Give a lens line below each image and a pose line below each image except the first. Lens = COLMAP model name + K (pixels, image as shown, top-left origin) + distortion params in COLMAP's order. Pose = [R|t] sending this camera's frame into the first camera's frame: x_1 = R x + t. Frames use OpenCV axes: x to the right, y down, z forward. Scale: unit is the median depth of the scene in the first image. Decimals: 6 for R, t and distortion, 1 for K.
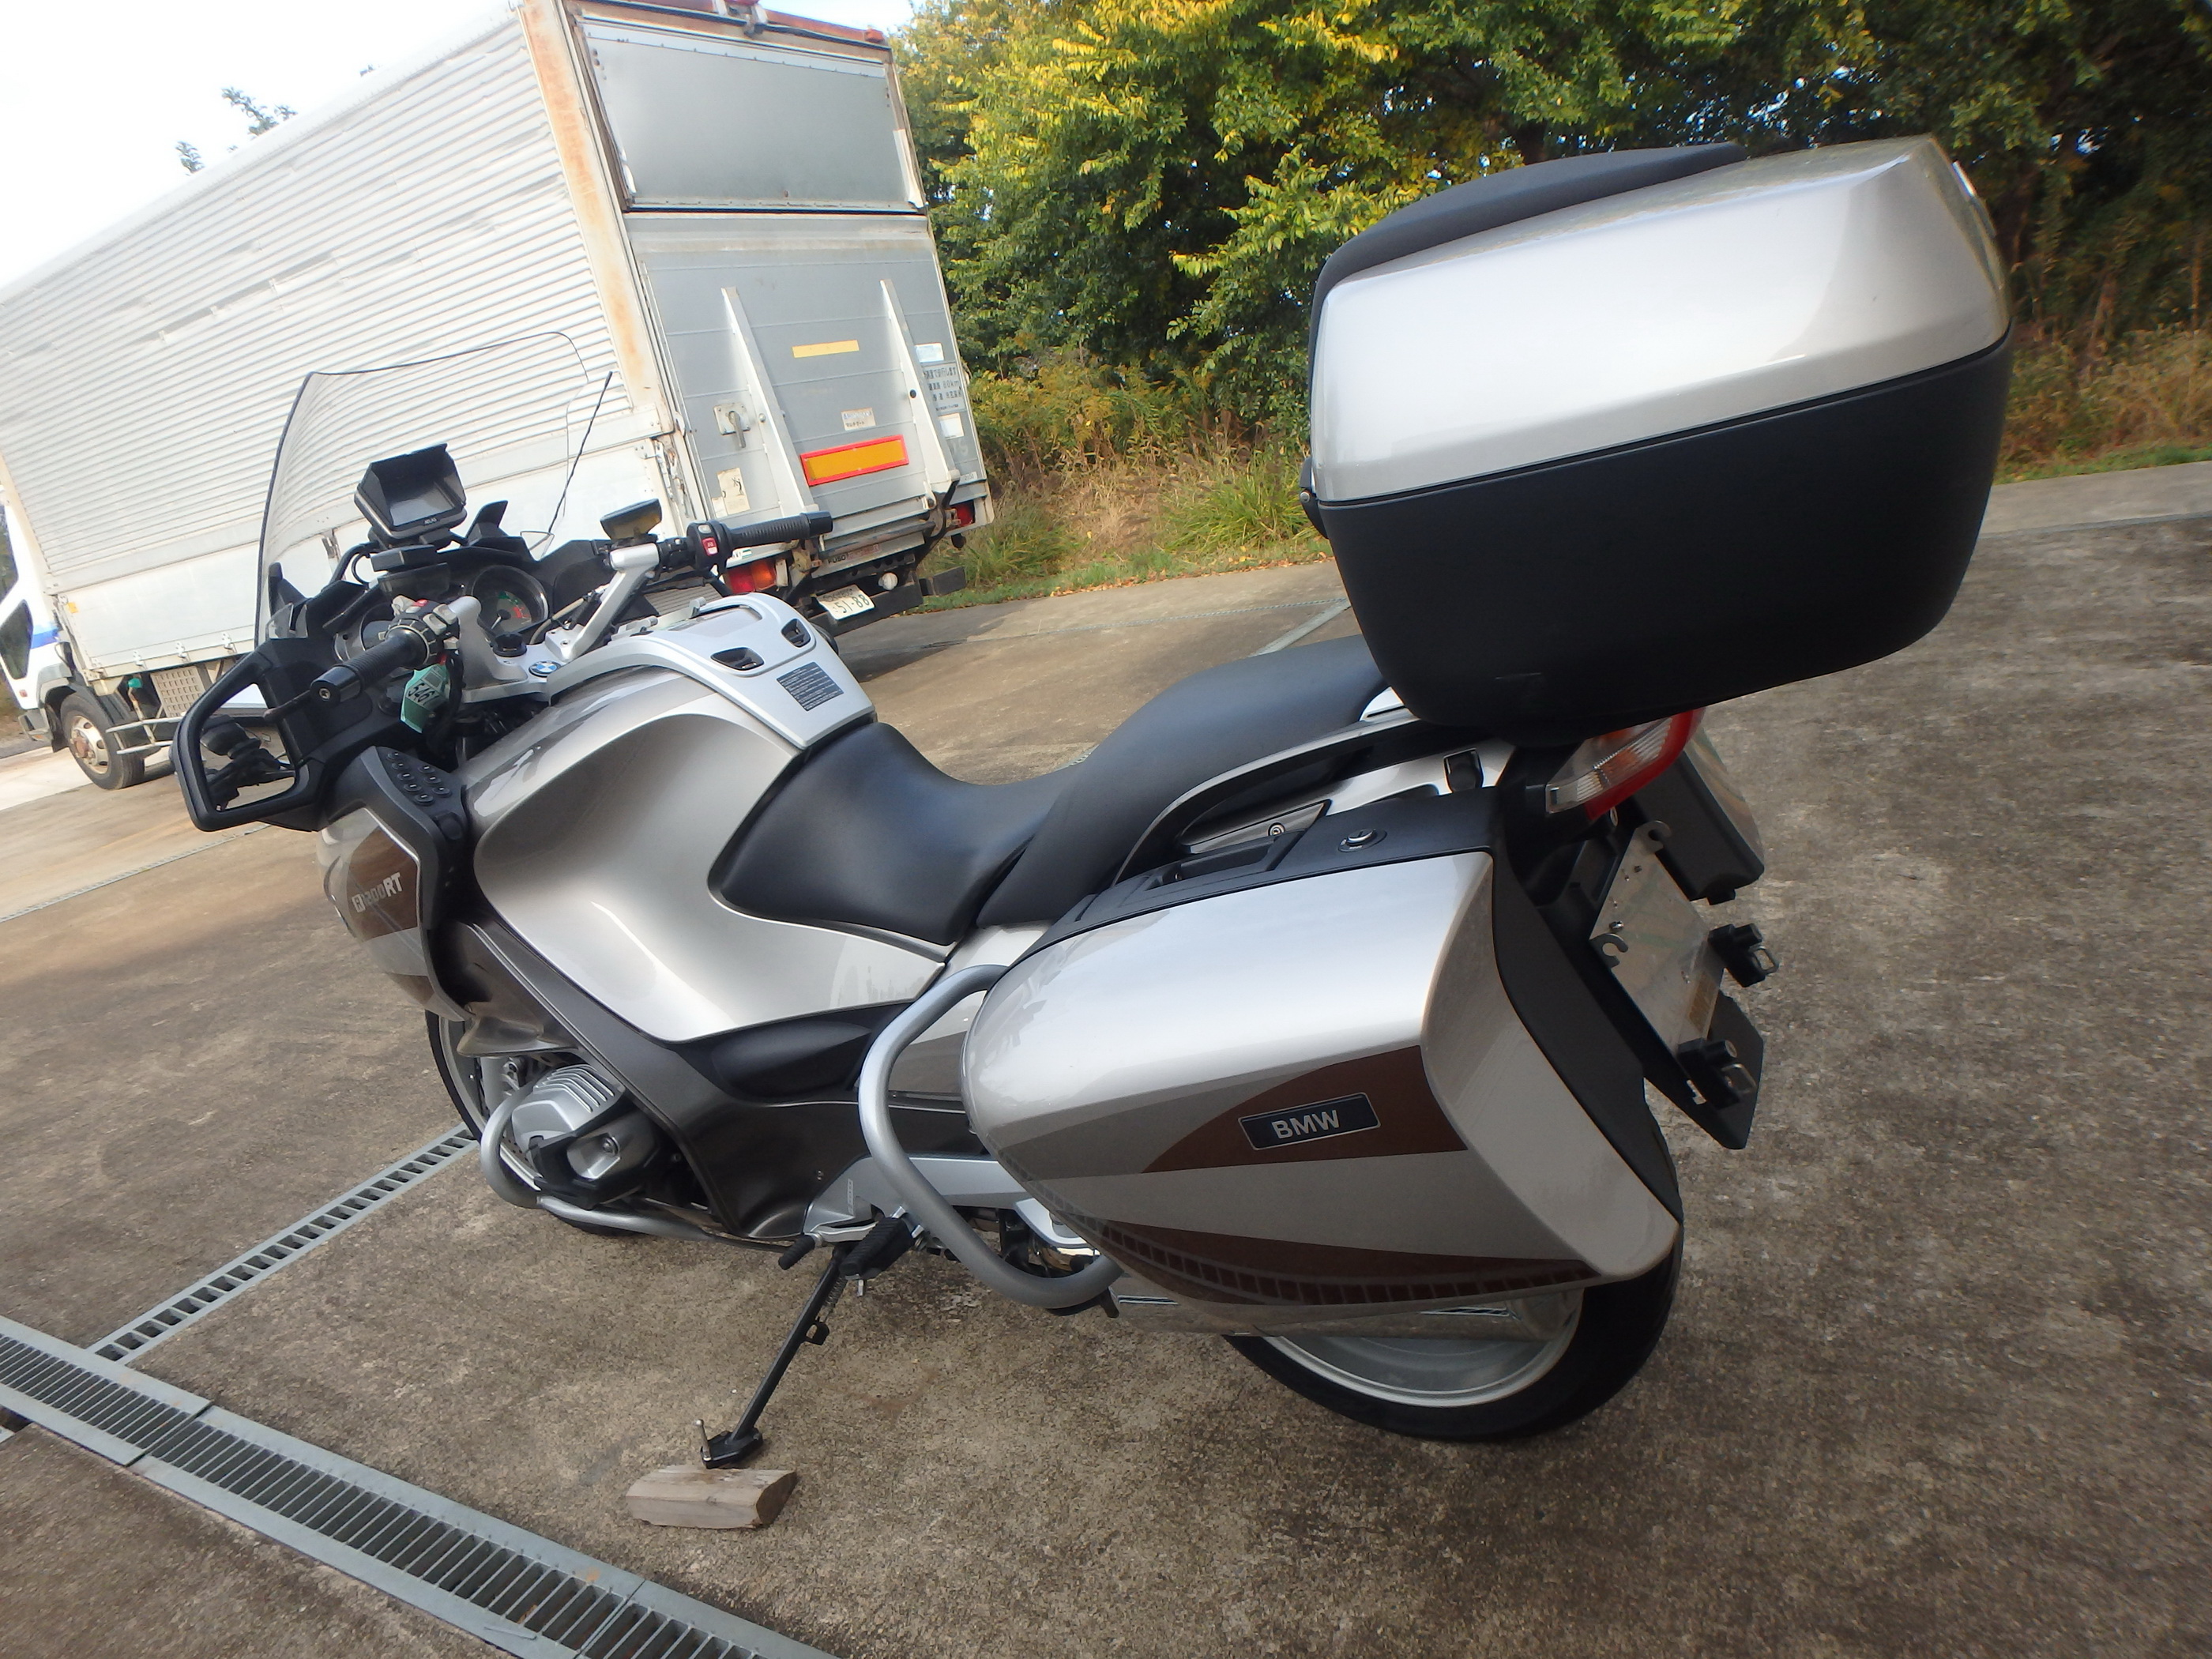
lens RADIAL K [[1385.1, 0, 1097.9], [0, 1385.1, 814.3], [0, 0, 1]] dist [-0.043768, 0.011609]
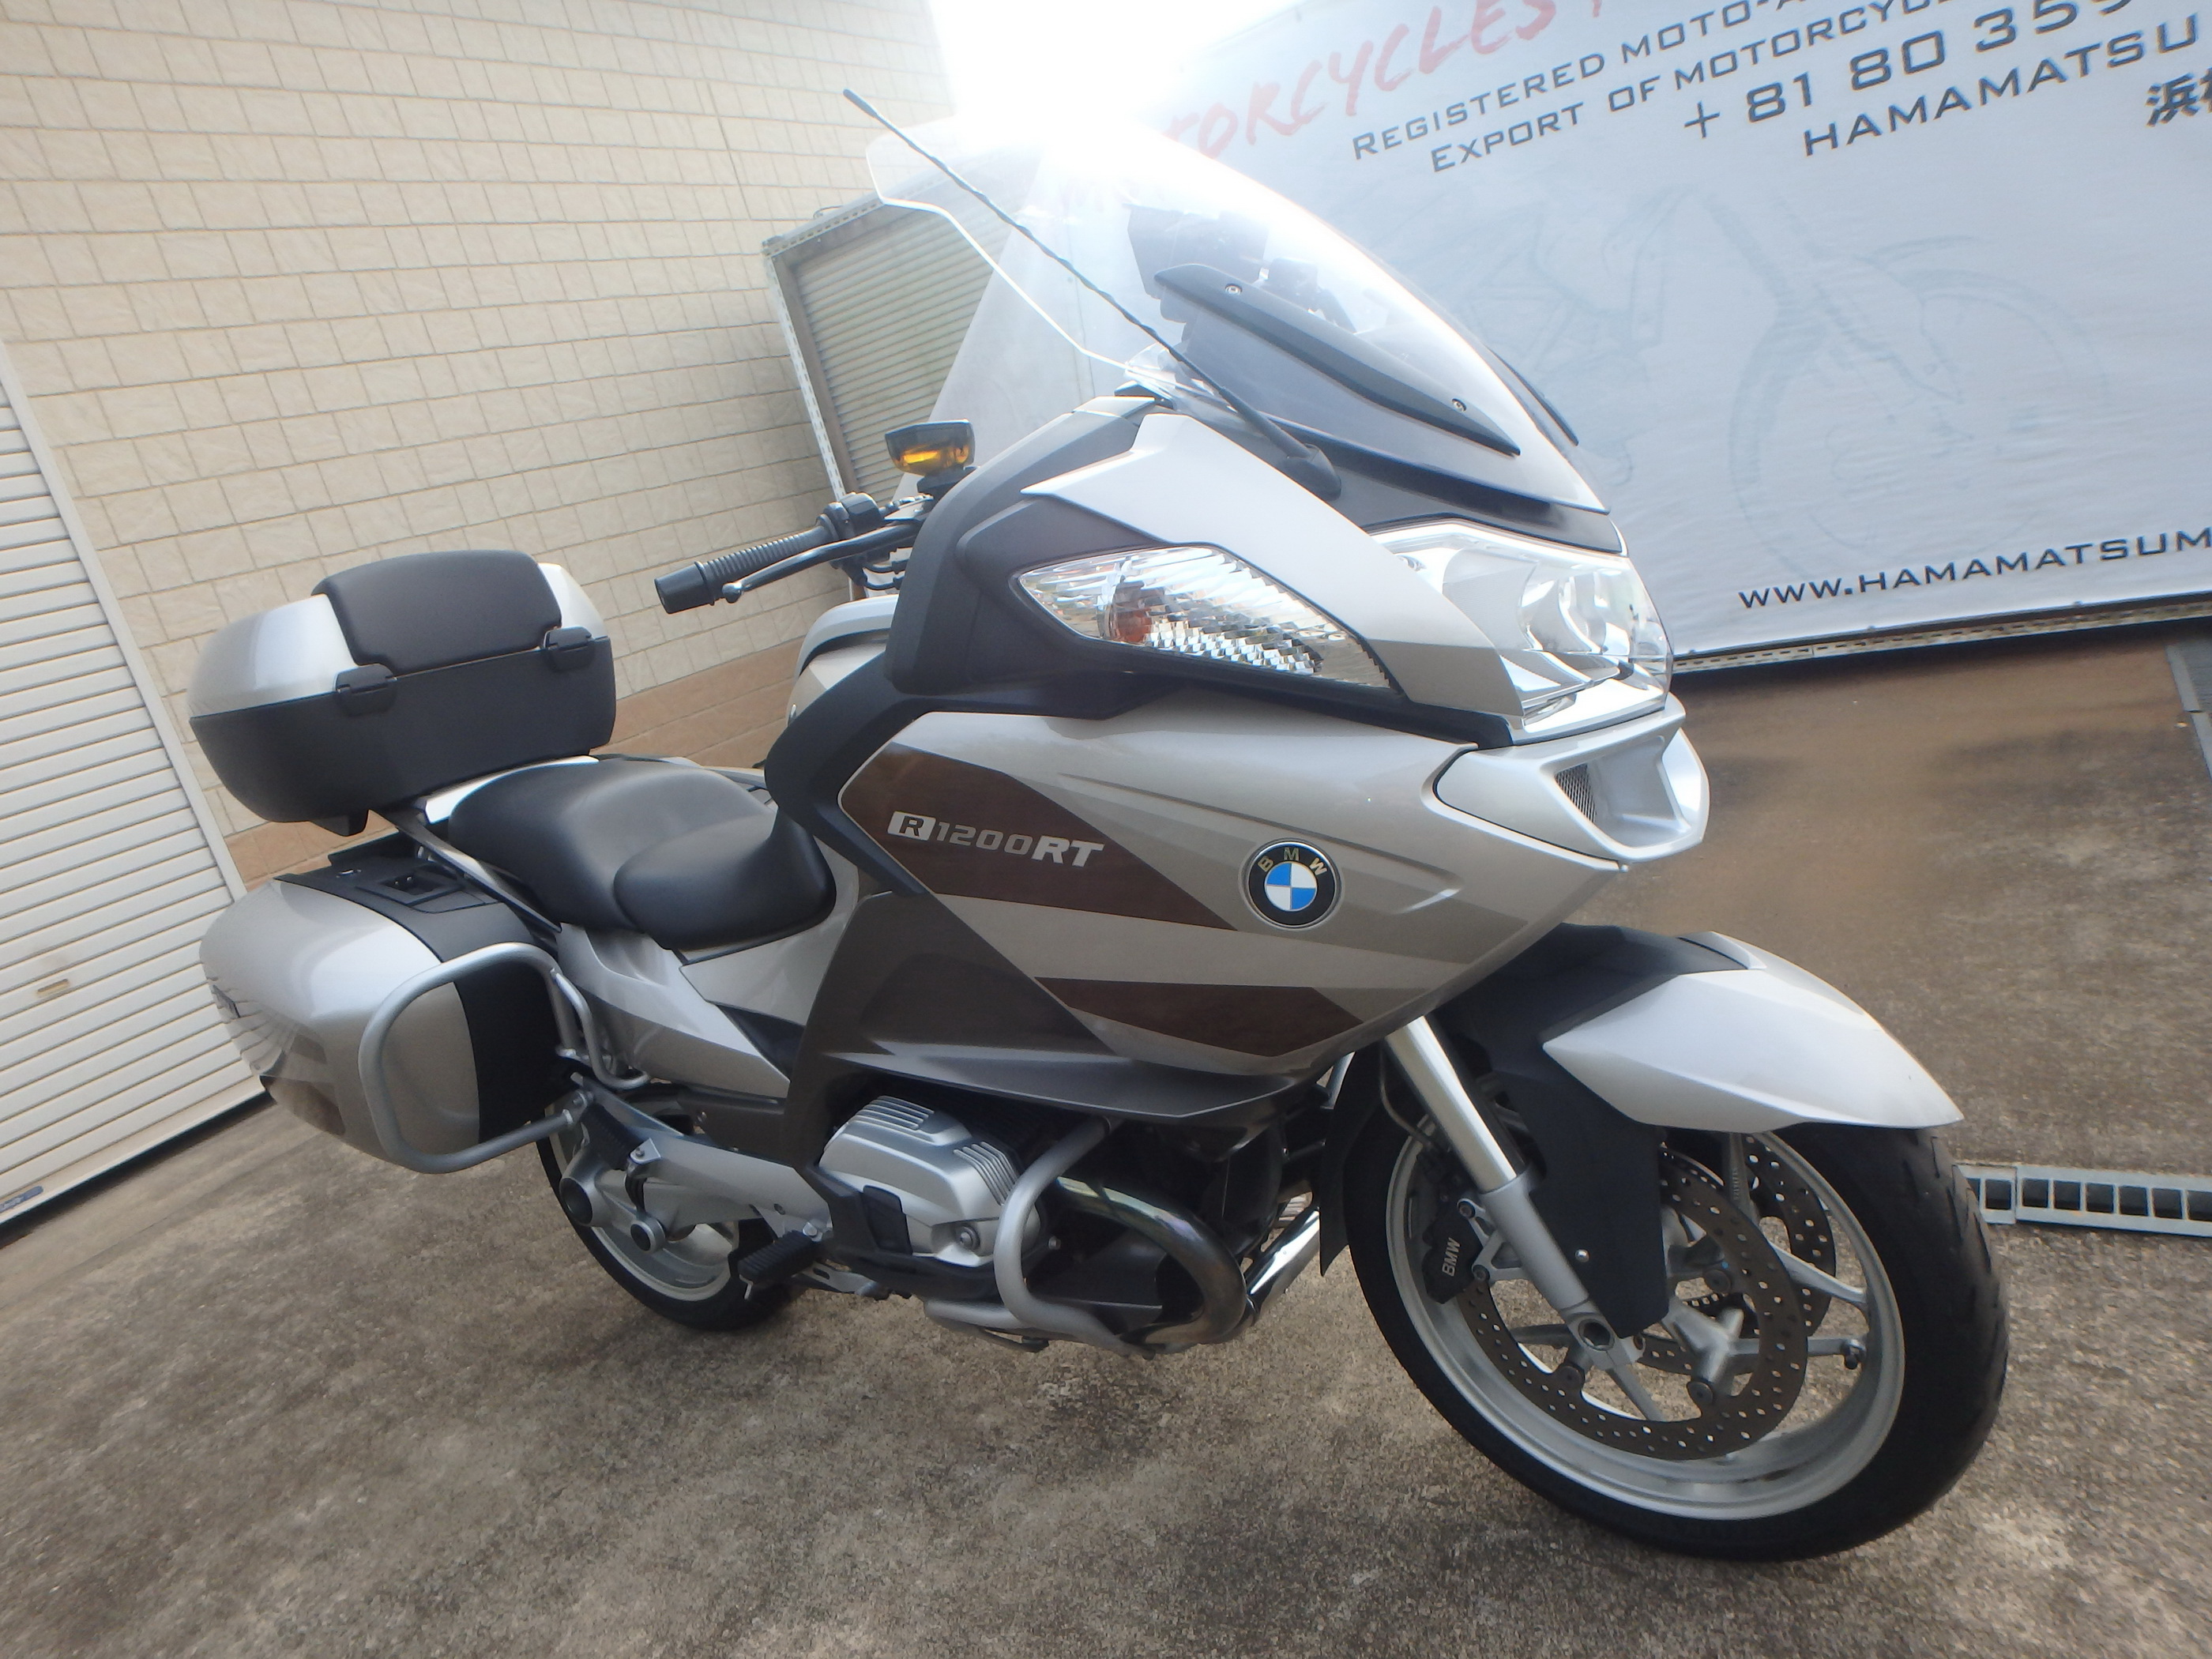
lens RADIAL K [[1385.1, 0, 1112.5], [0, 1385.1, 815.7], [0, 0, 1]] dist [-0.043768, 0.011609]
pose [[-0.893639, 0.413139, 0.175284, -0.160289], [0.444399, 0.760140, 0.474022, -0.124183], [0.062597, 0.501500, -0.862890, 0.574919]]
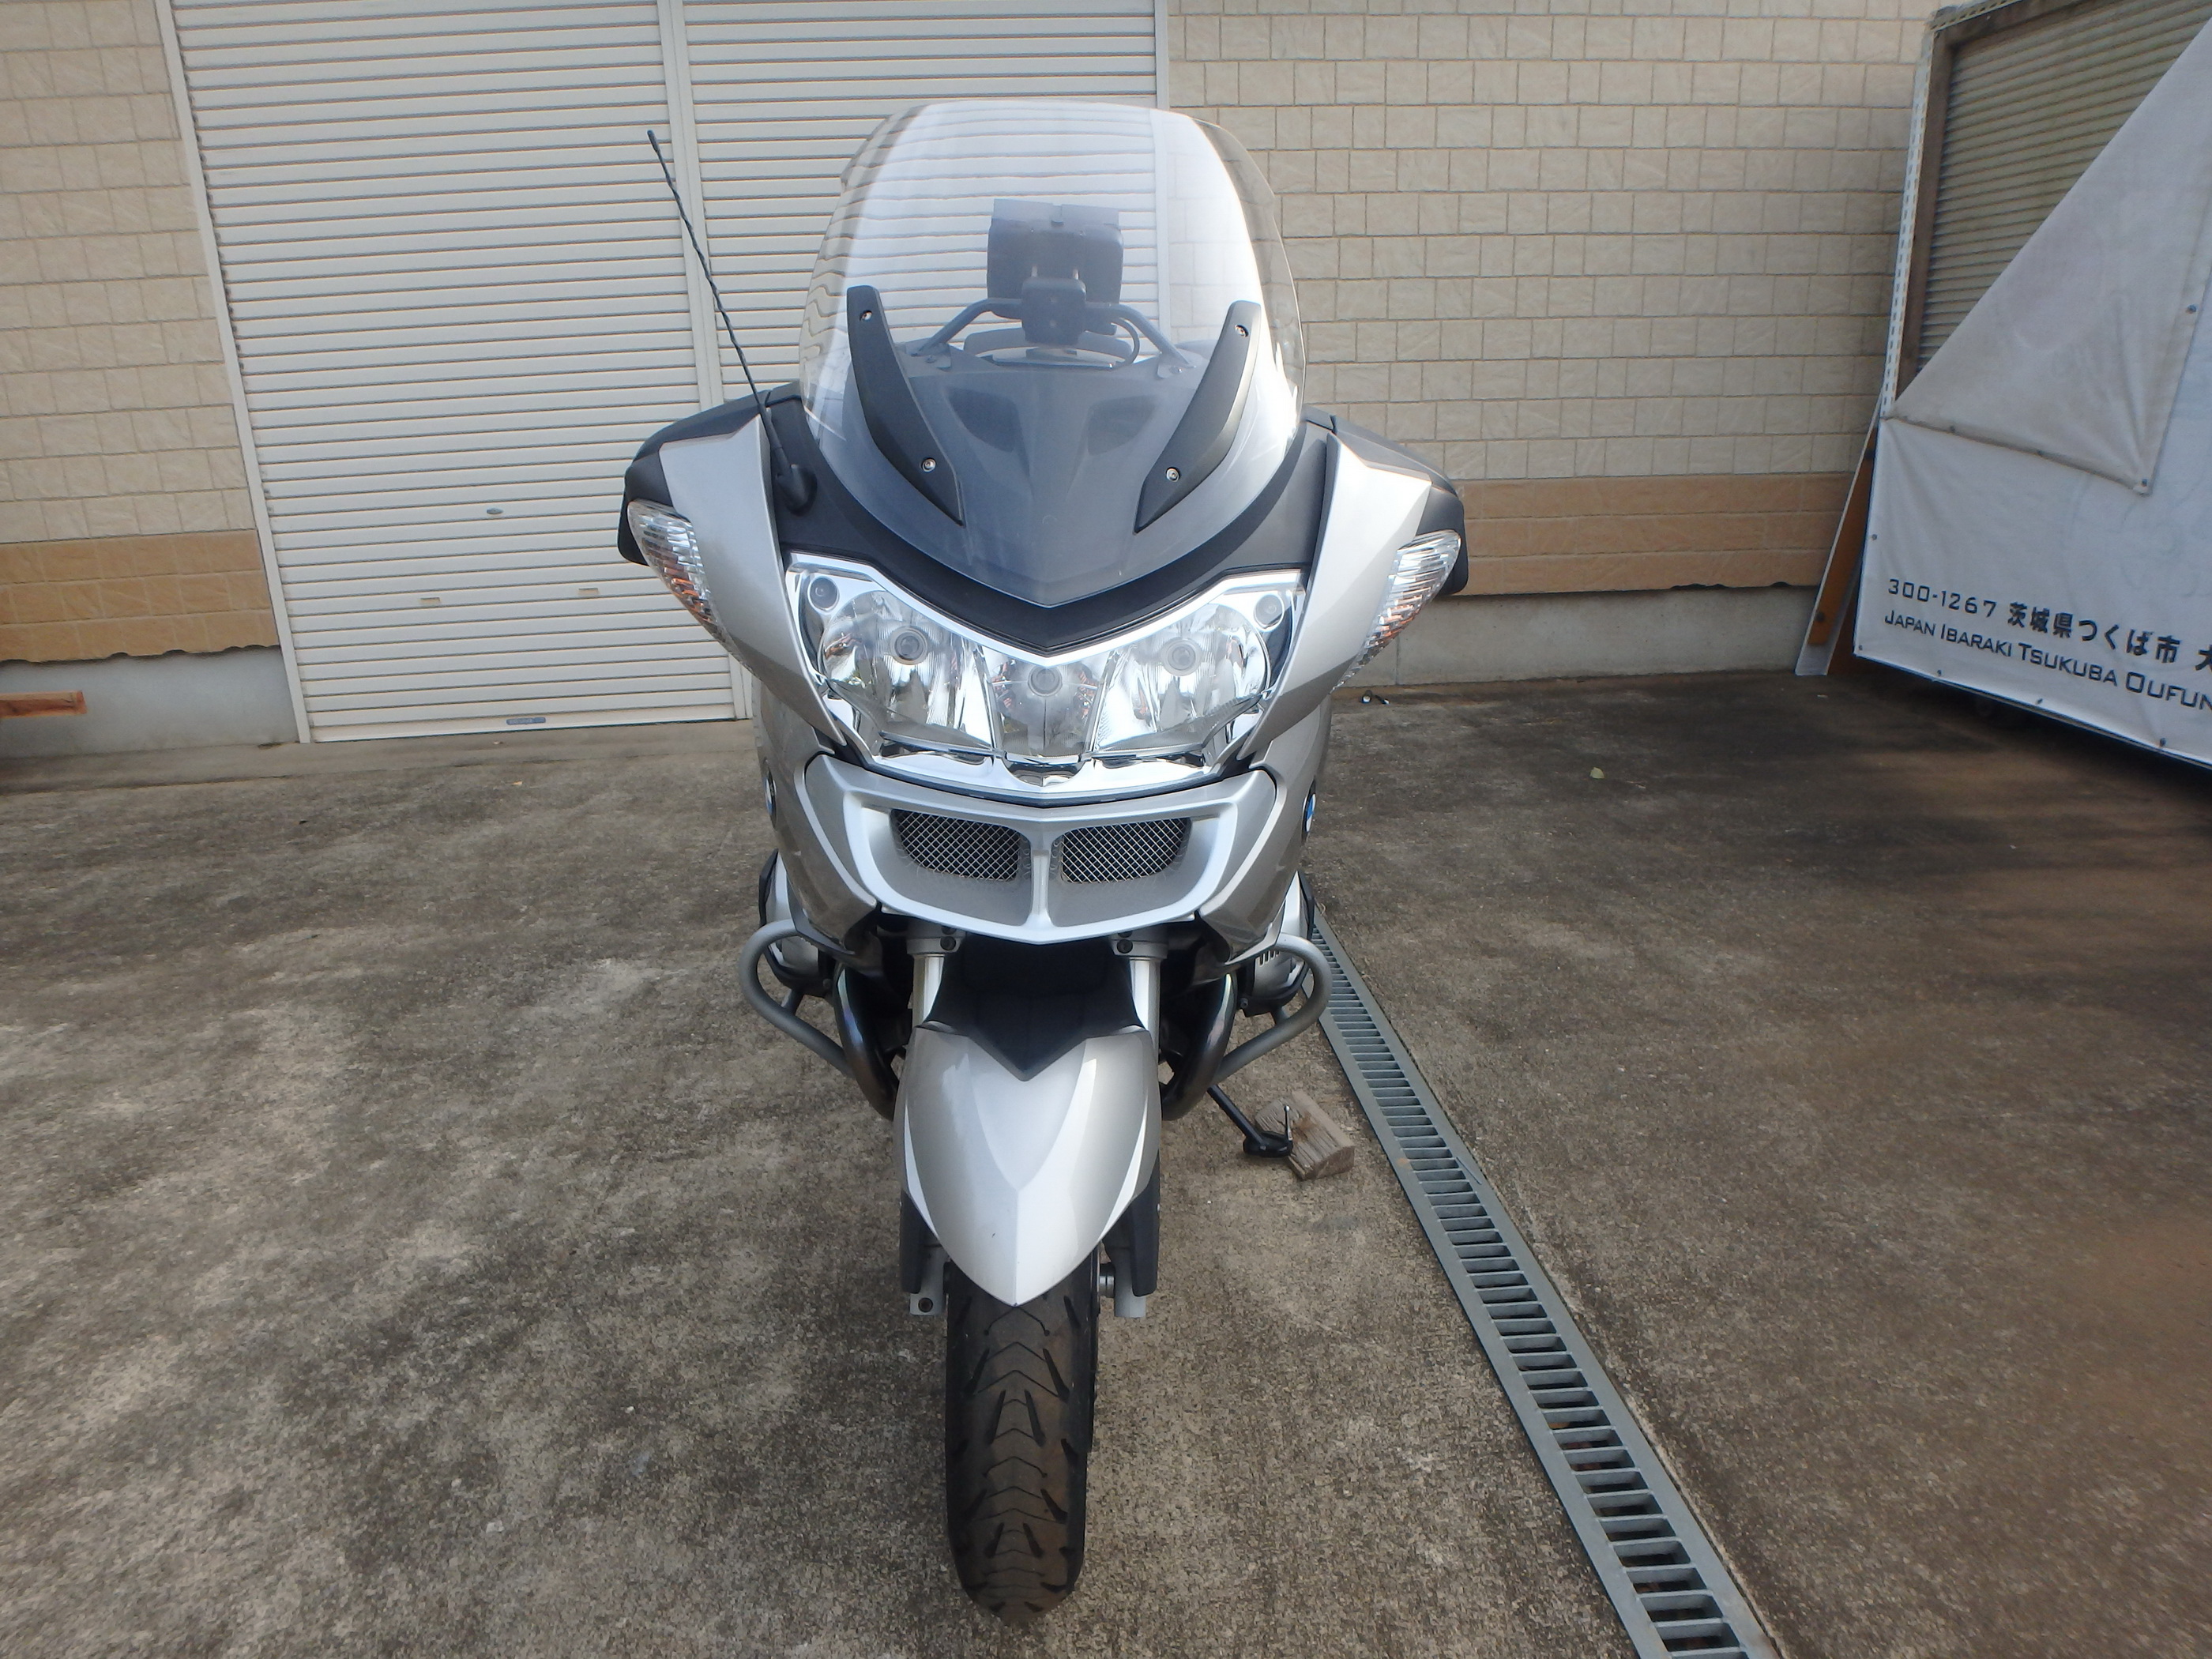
lens RADIAL K [[1385.1, 0, 1108.8], [0, 1385.1, 796.2], [0, 0, 1]] dist [-0.043768, 0.011609]
pose [[-0.528789, -0.030269, 0.848213, -0.386156], [0.372283, 0.889827, 0.263842, -0.059248], [-0.762750, 0.455292, -0.459262, 0.483031]]
